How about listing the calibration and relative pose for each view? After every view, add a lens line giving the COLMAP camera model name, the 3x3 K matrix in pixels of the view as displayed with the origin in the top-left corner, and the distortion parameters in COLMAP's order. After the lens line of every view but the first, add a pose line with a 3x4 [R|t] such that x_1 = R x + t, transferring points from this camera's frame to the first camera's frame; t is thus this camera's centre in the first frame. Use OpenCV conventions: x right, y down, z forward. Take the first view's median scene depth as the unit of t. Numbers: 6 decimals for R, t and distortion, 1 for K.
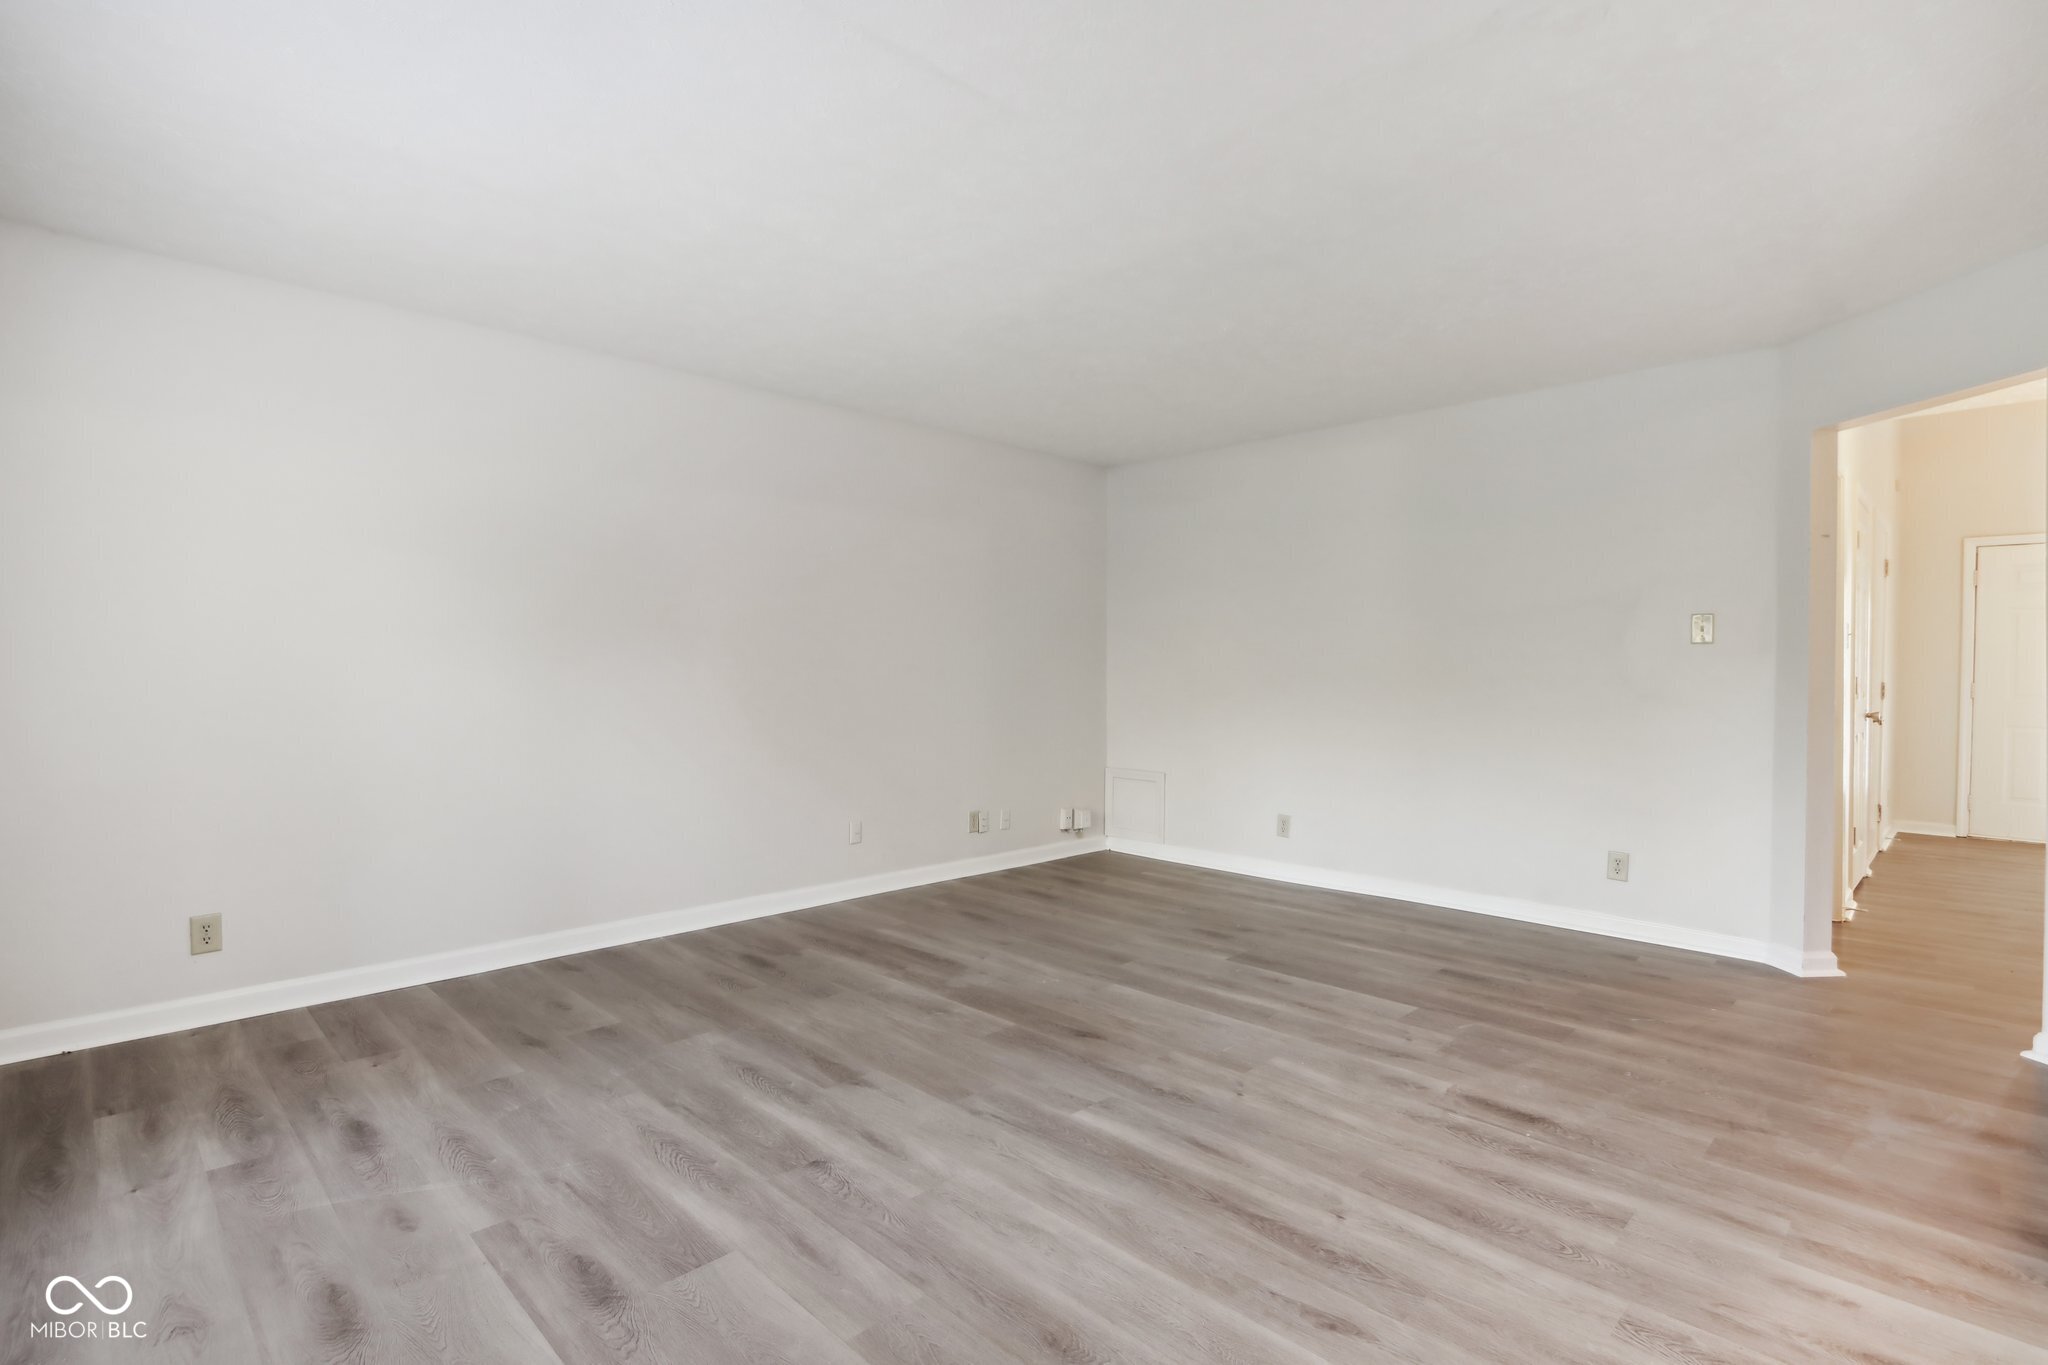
lens RADIAL K [[977.7, 0, 1006.0], [0, 977.7, 682.3], [0, 0, 1]] dist [-0.013785, 0.000132]
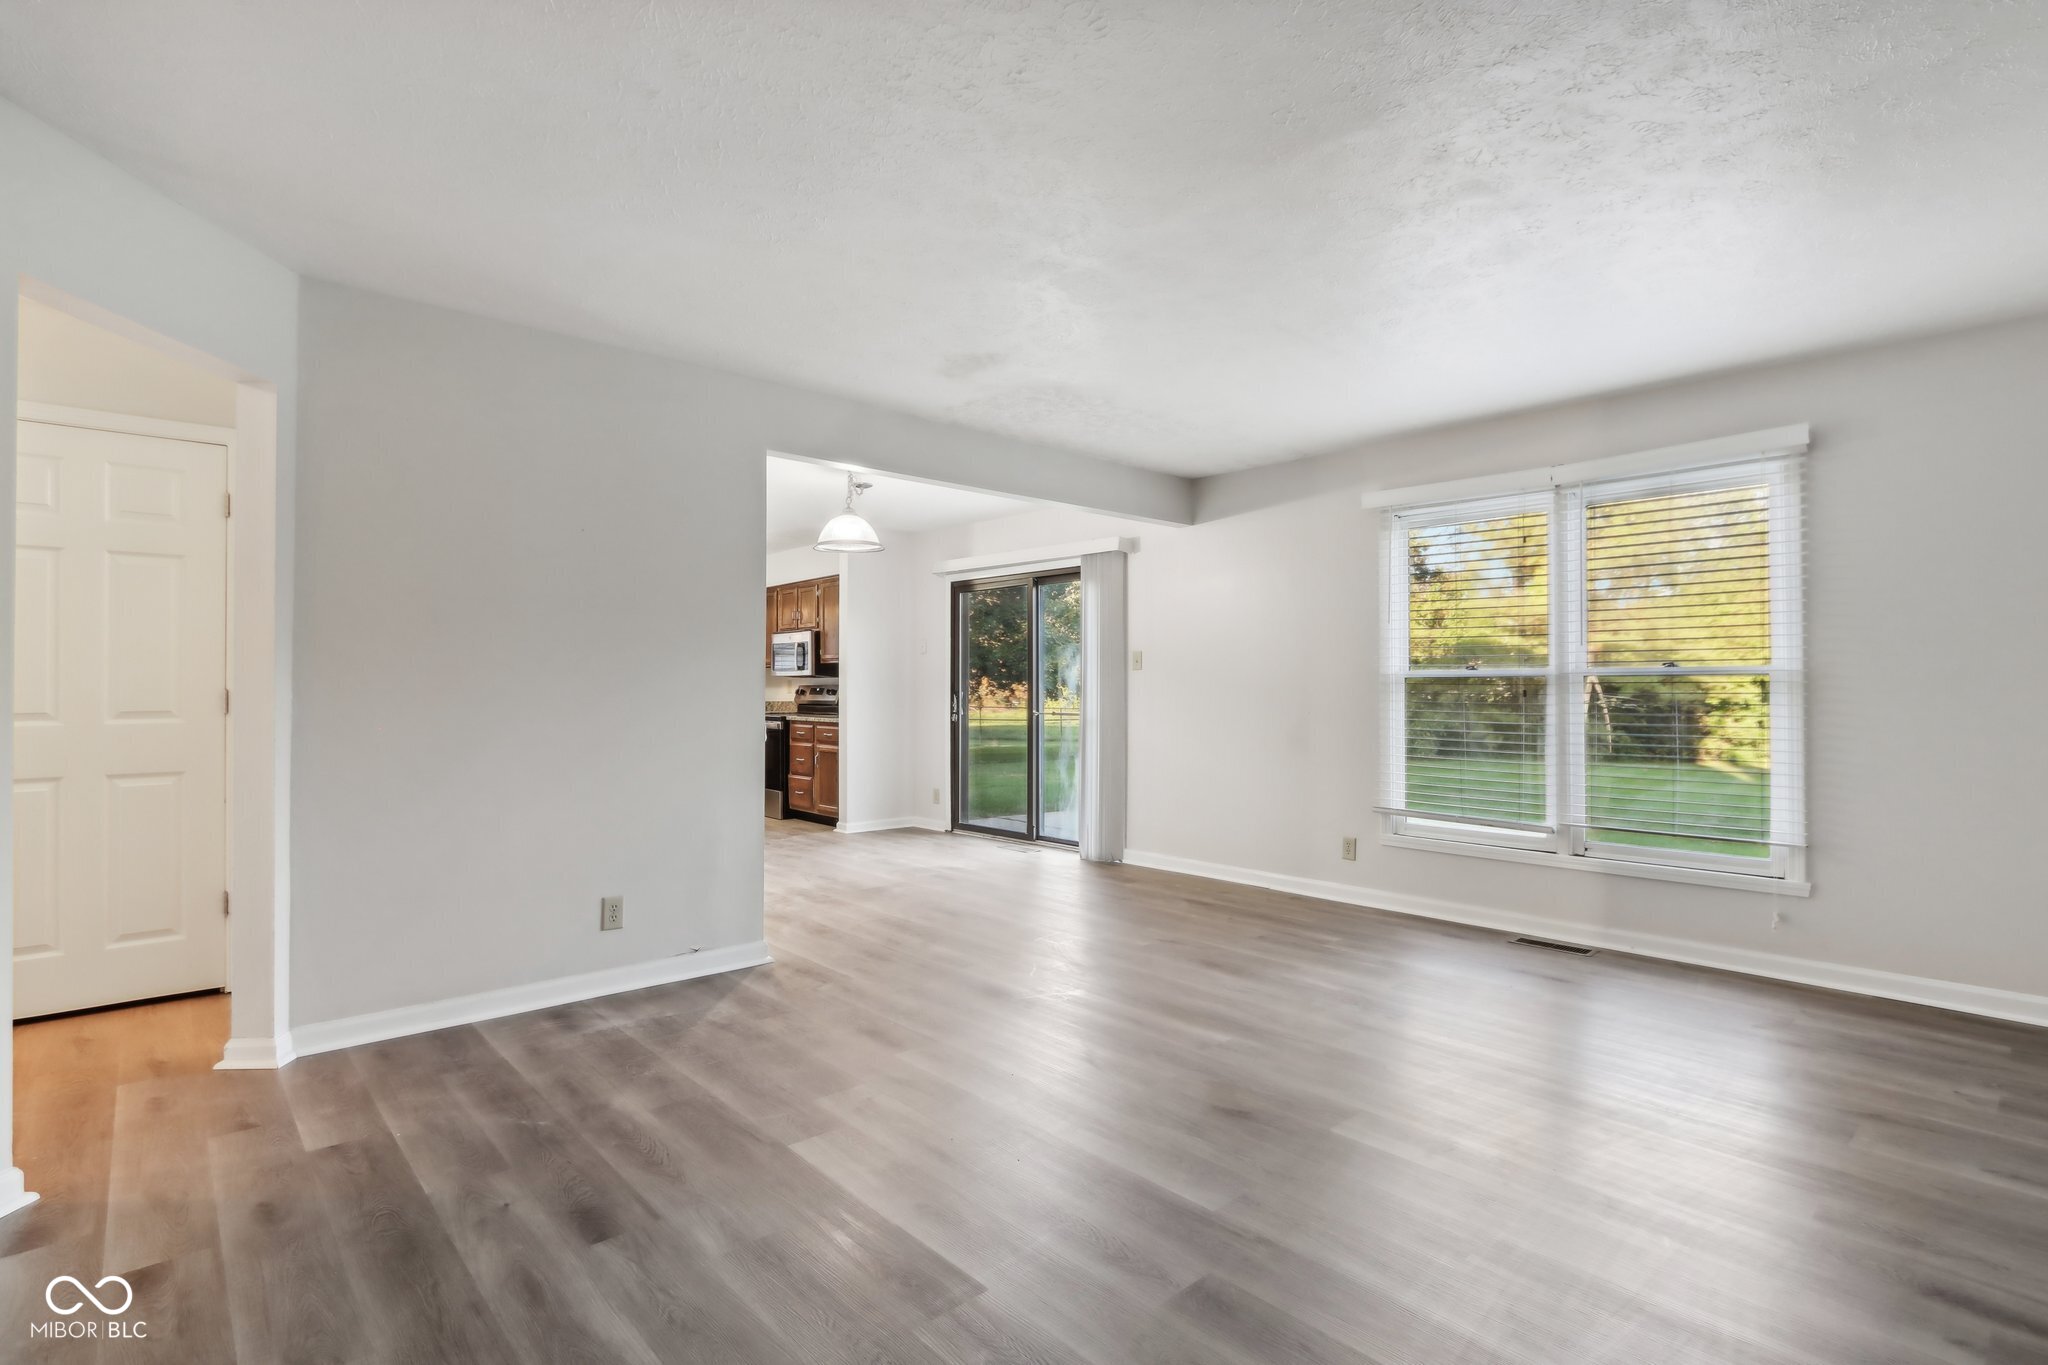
lens RADIAL K [[977.7, 0, 1030.8], [0, 977.7, 670.8], [0, 0, 1]] dist [-0.013785, 0.000132]
pose [[-0.999577, -0.010673, 0.027055, 0.248248], [-0.010702, 0.999942, -0.000933, -0.026121], [-0.027043, -0.001222, -0.999634, 1.894597]]
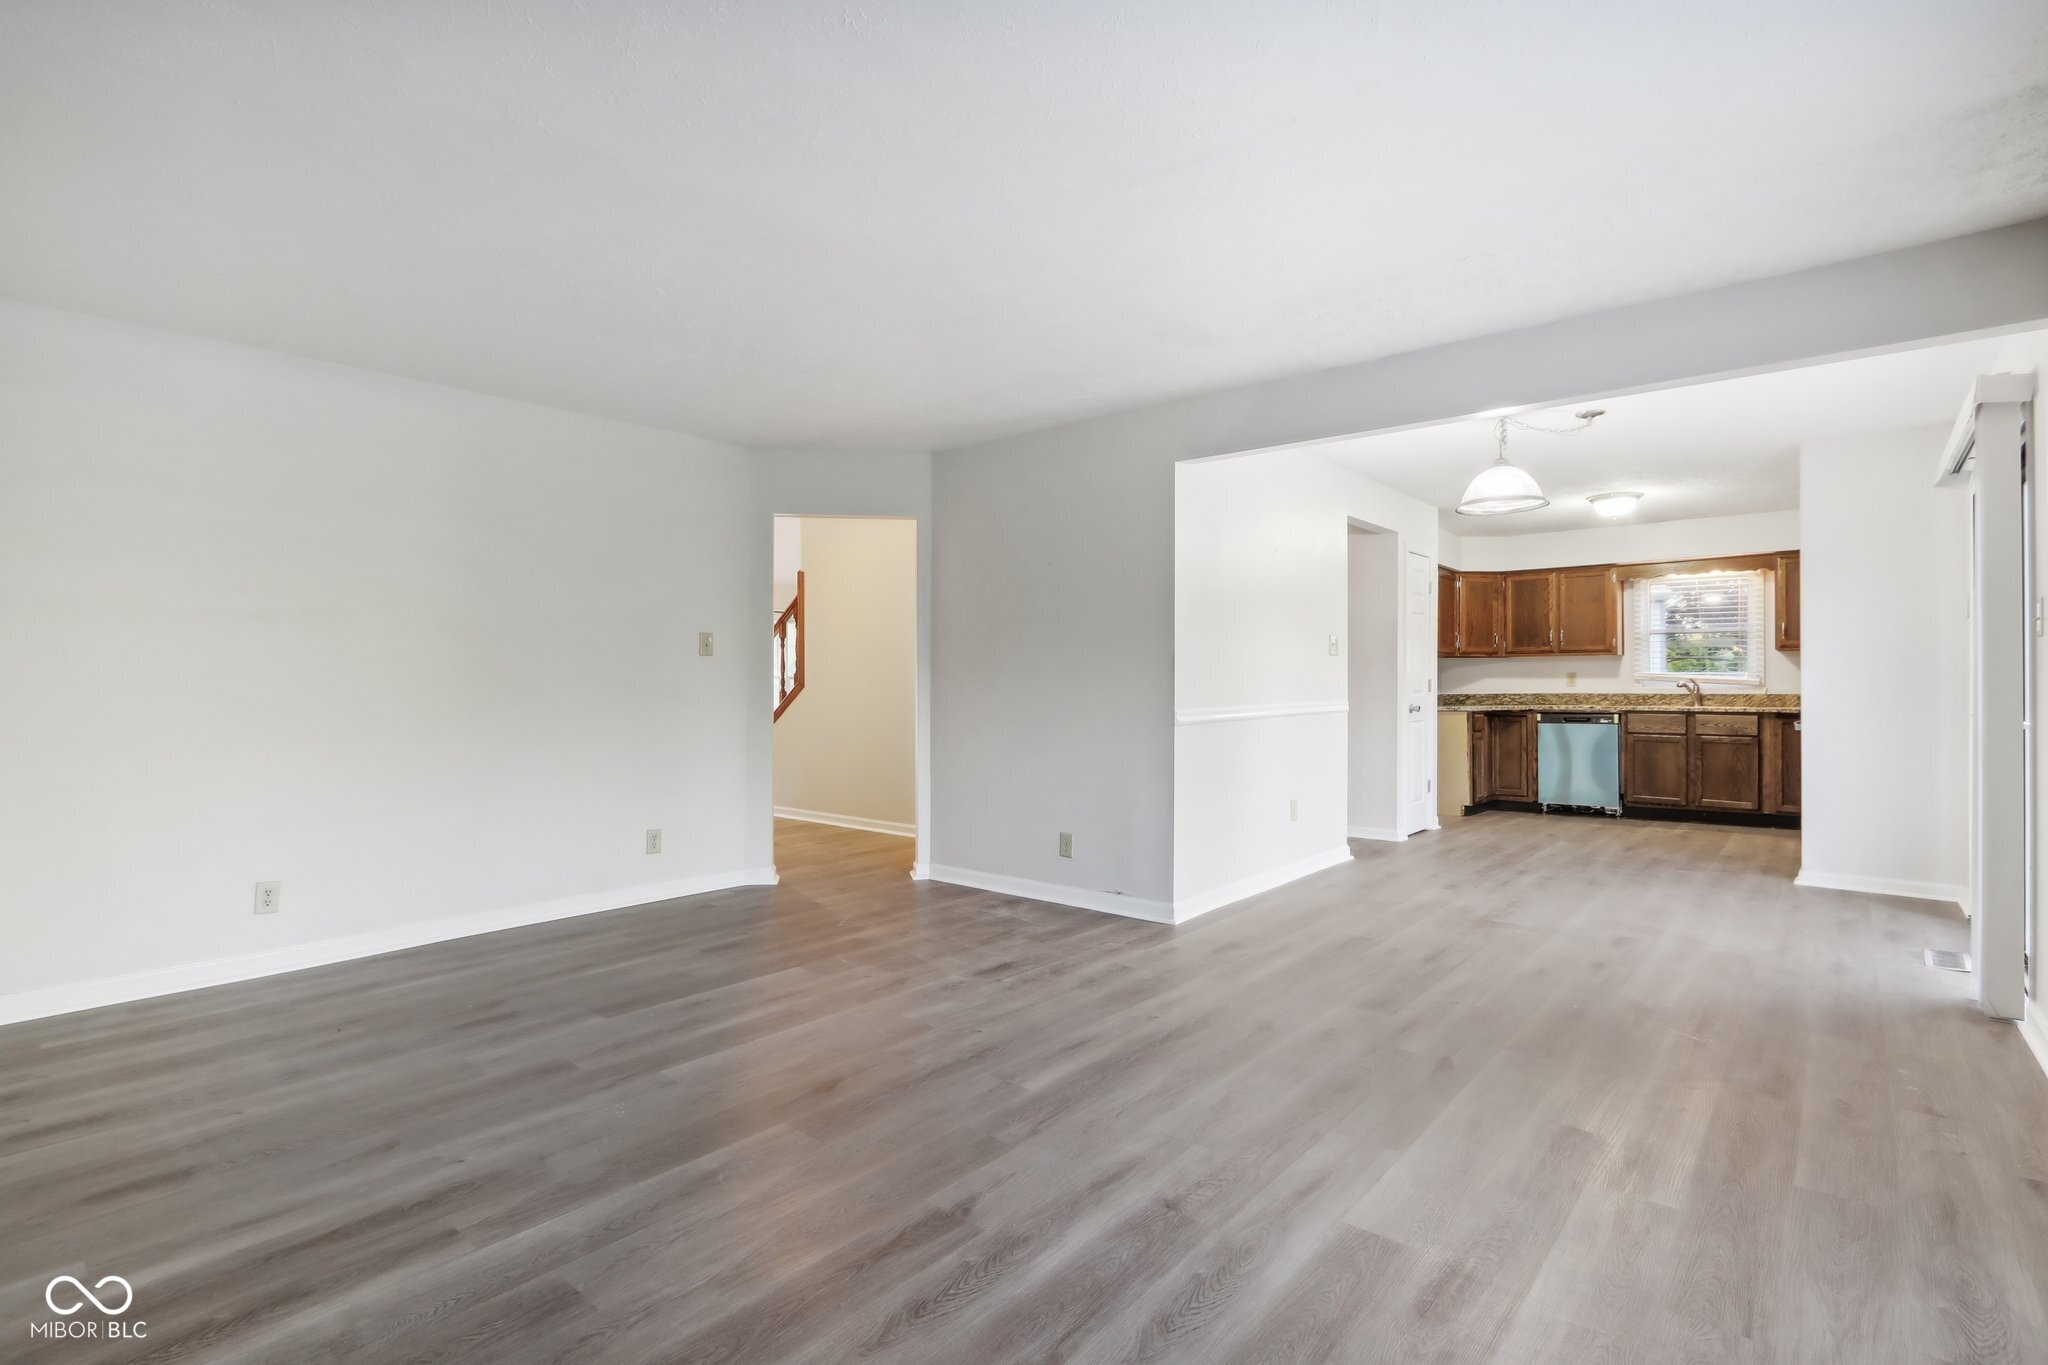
lens RADIAL K [[977.7, 0, 1029.2], [0, 977.7, 676.5], [0, 0, 1]] dist [-0.013785, 0.000132]
pose [[-0.091218, -0.000262, 0.995831, -0.823137], [0.018909, 0.999819, 0.001995, -0.007321], [-0.995651, 0.019013, -0.091197, 0.906021]]
